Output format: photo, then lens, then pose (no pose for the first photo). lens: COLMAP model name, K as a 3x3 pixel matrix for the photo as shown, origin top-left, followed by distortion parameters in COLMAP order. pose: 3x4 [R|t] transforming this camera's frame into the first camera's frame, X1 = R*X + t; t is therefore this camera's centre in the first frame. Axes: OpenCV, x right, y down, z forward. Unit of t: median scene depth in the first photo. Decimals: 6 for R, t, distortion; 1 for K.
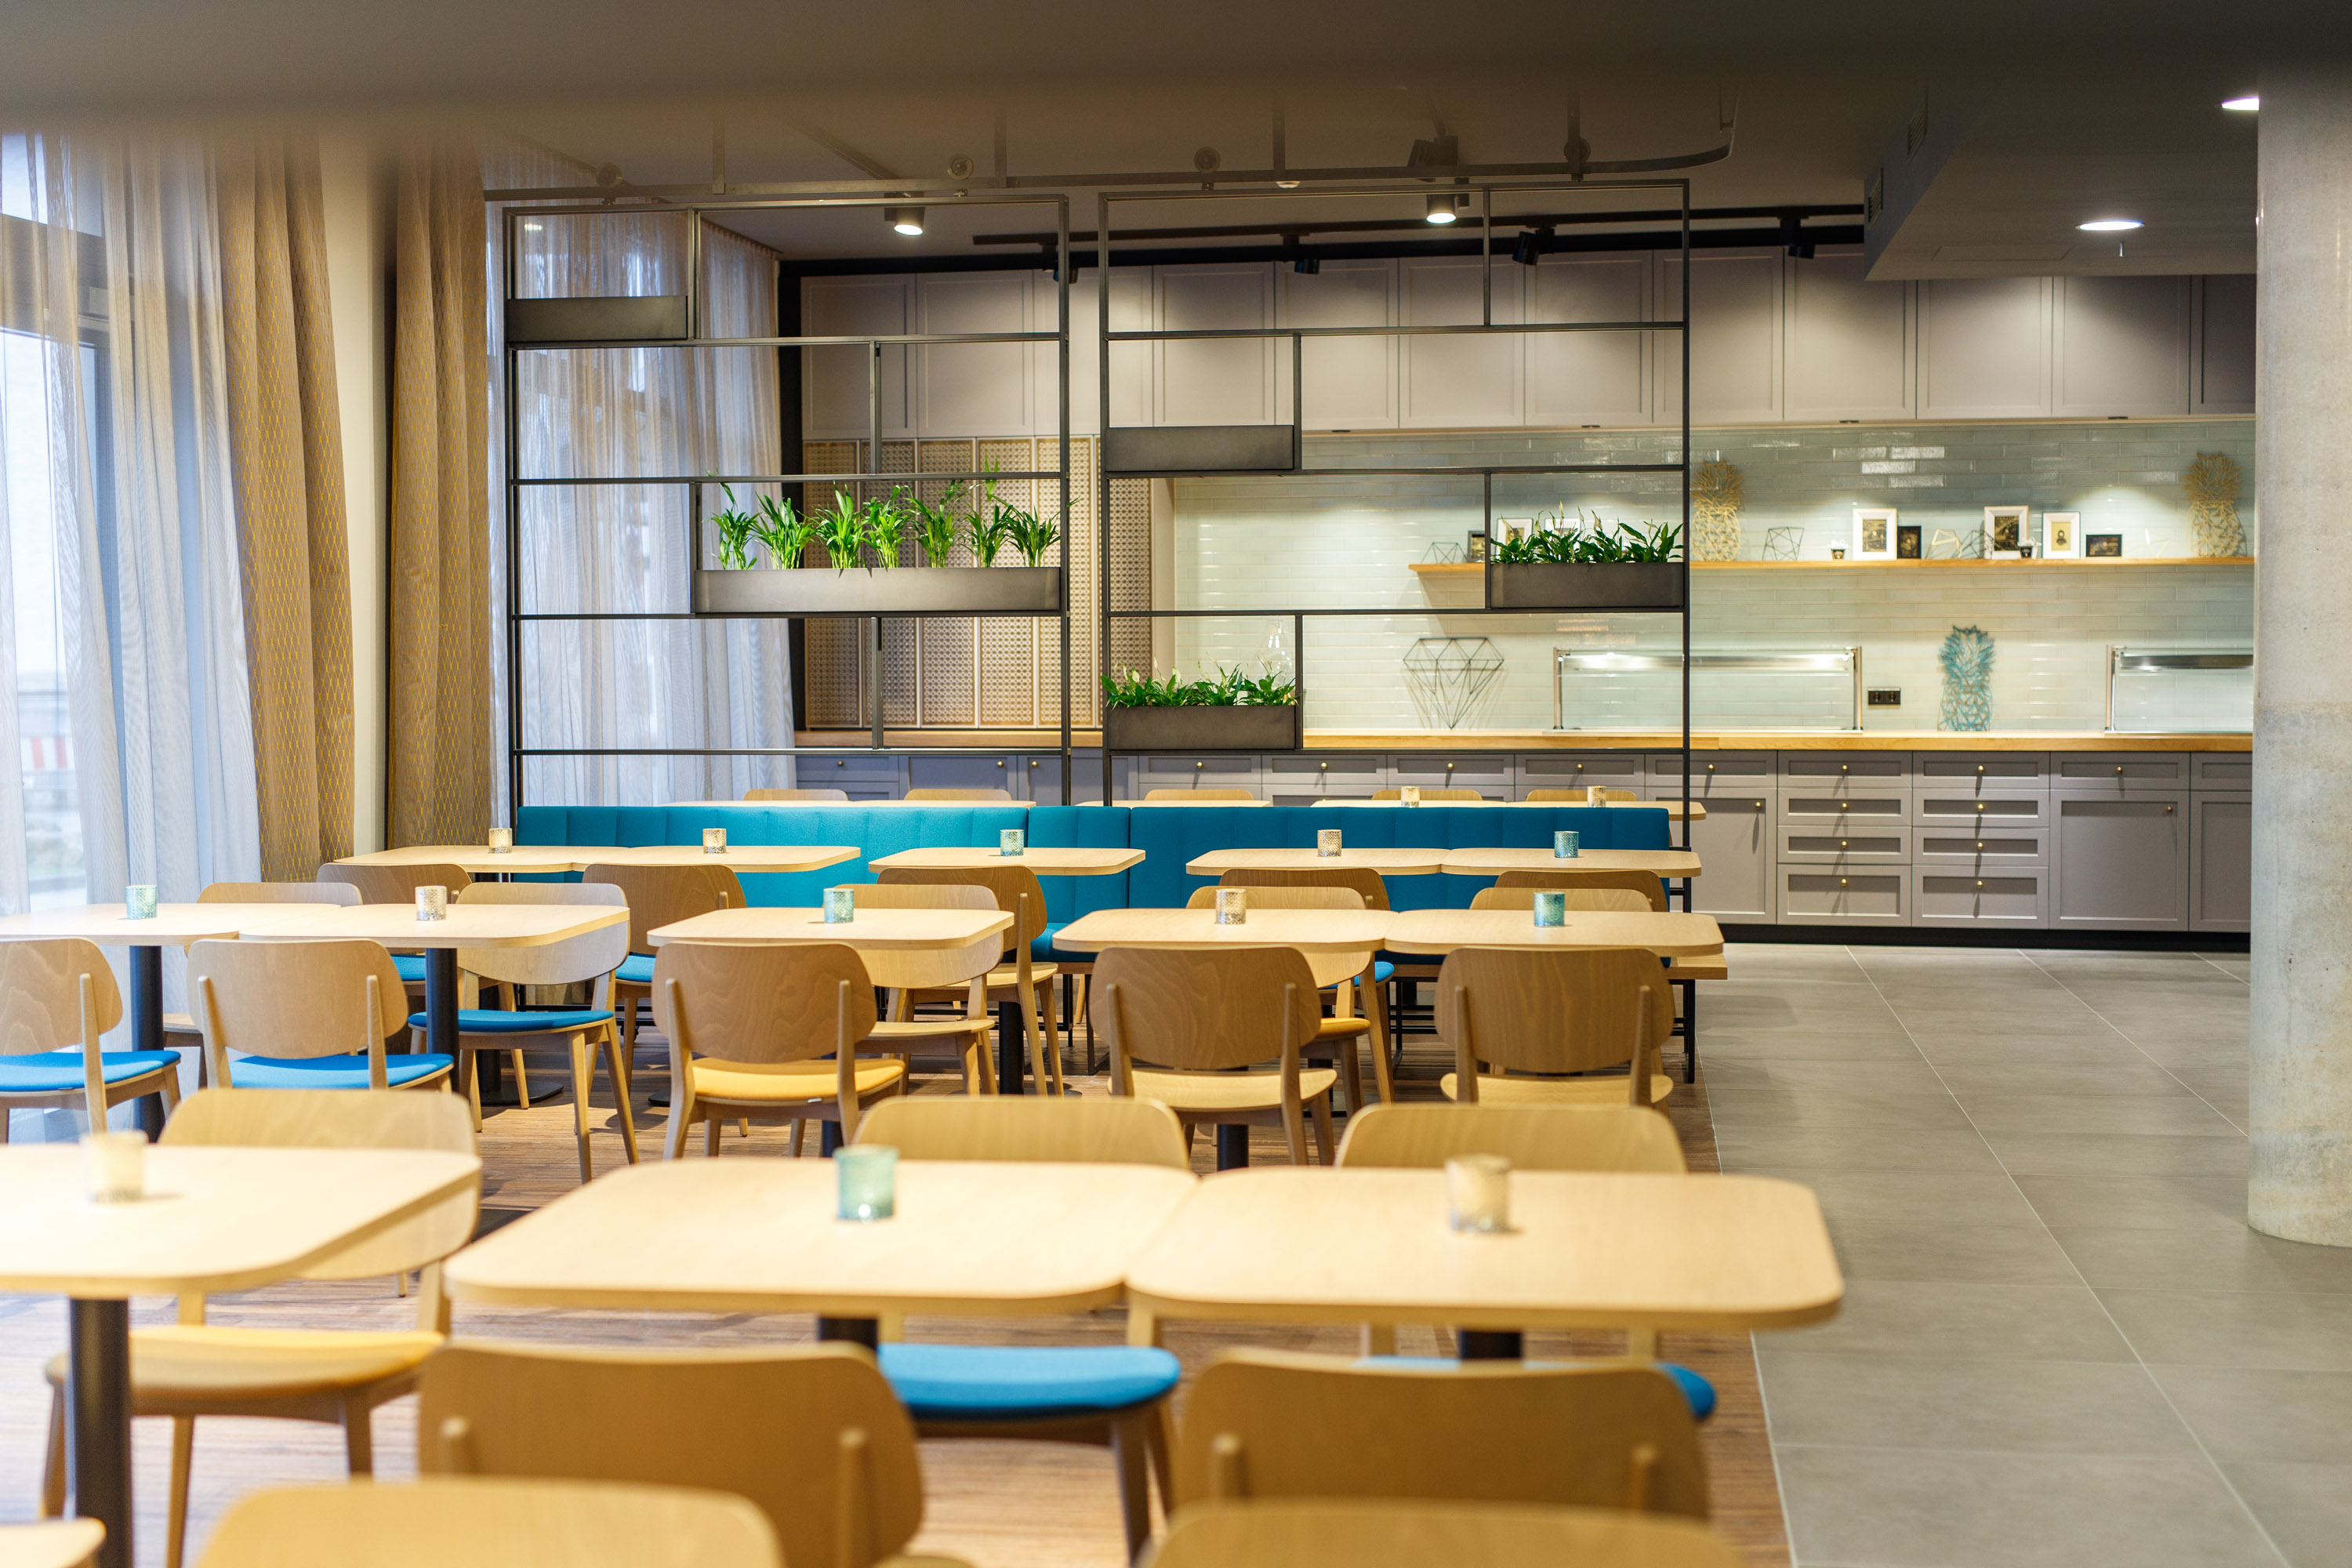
lens RADIAL K [[3242.4, 0, 1177.0], [0, 3242.4, 785.4], [0, 0, 1]] dist [-0.003431, 0.000000]
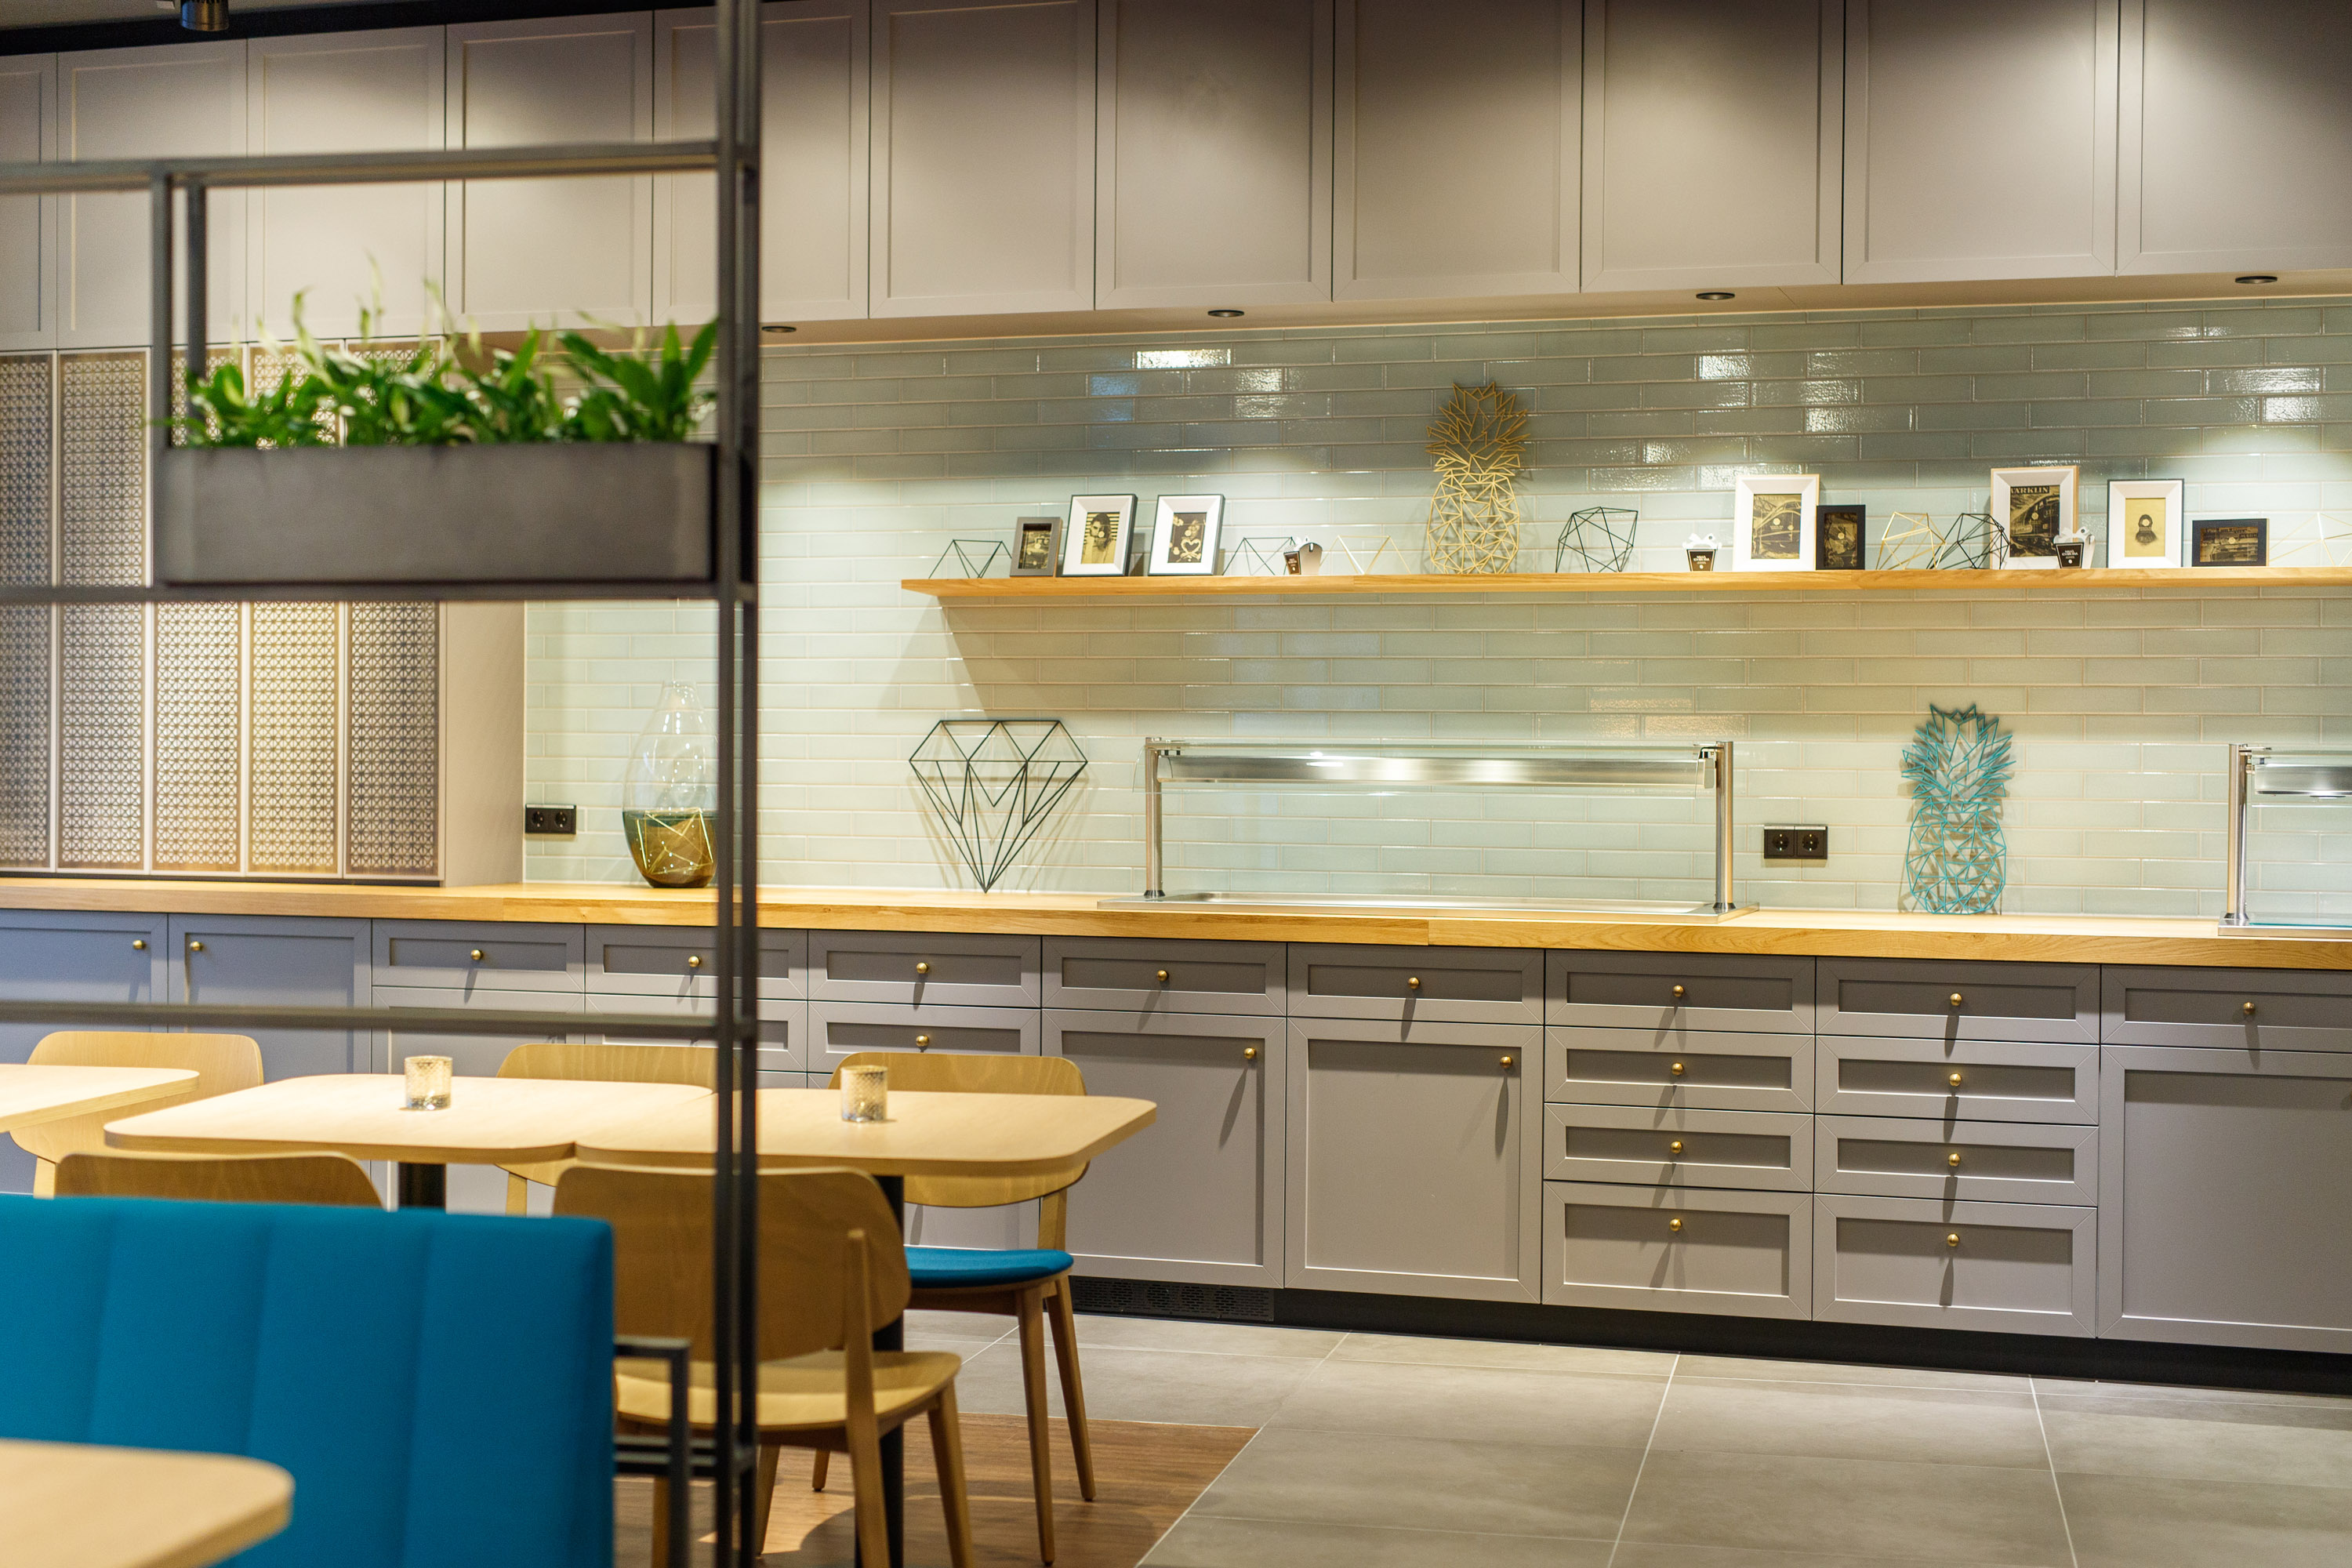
lens RADIAL K [[3242.4, 0, 1173.0], [0, 3242.4, 784.9], [0, 0, 1]] dist [-0.003431, 0.000000]
pose [[0.996481, 0.013161, -0.082782, 0.166303], [-0.016025, 0.999292, -0.034036, -0.017929], [0.082275, 0.035242, 0.995986, 0.495248]]
